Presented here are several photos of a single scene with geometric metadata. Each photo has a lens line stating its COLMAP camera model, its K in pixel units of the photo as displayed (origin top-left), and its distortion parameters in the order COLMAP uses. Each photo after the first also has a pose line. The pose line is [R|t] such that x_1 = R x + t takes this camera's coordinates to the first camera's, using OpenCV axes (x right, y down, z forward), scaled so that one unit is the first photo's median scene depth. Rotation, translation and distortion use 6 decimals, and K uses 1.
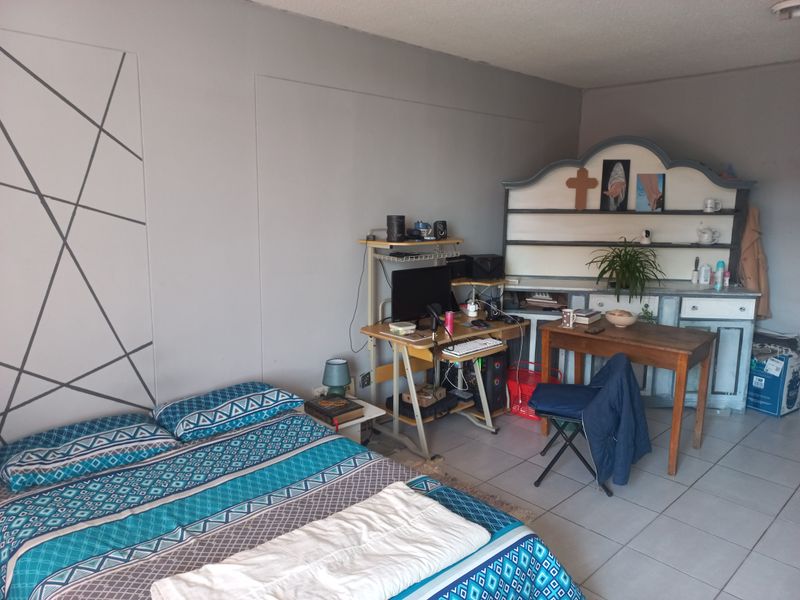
lens RADIAL K [[599.3, 0, 400.0], [0, 599.3, 300.0], [0, 0, 1]] dist [0.034713, -0.001571]
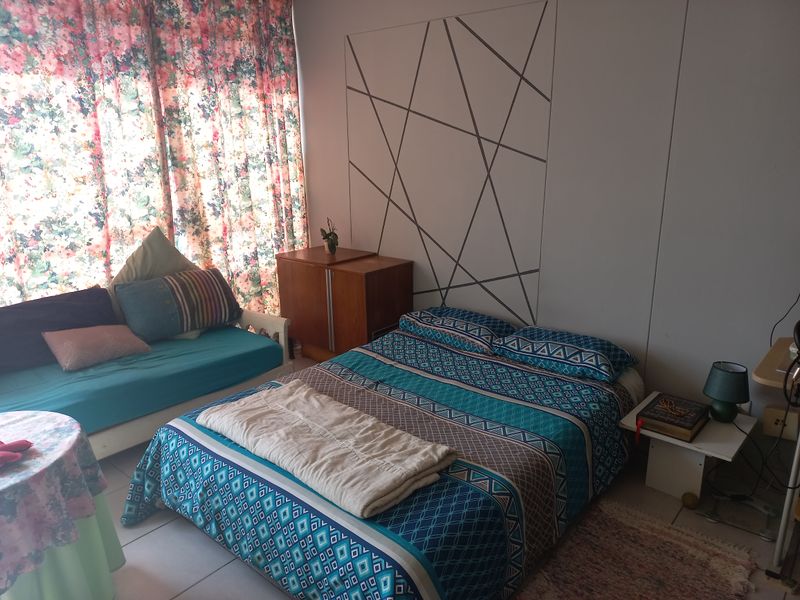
lens RADIAL K [[576.8, 0, 400.0], [0, 576.8, 300.0], [0, 0, 1]] dist [0.058360, 0.000661]
pose [[0.079120, 0.241679, -0.967125, 0.678430], [-0.176246, 0.958275, 0.225049, -0.079835], [0.981161, 0.152646, 0.118414, 0.689233]]
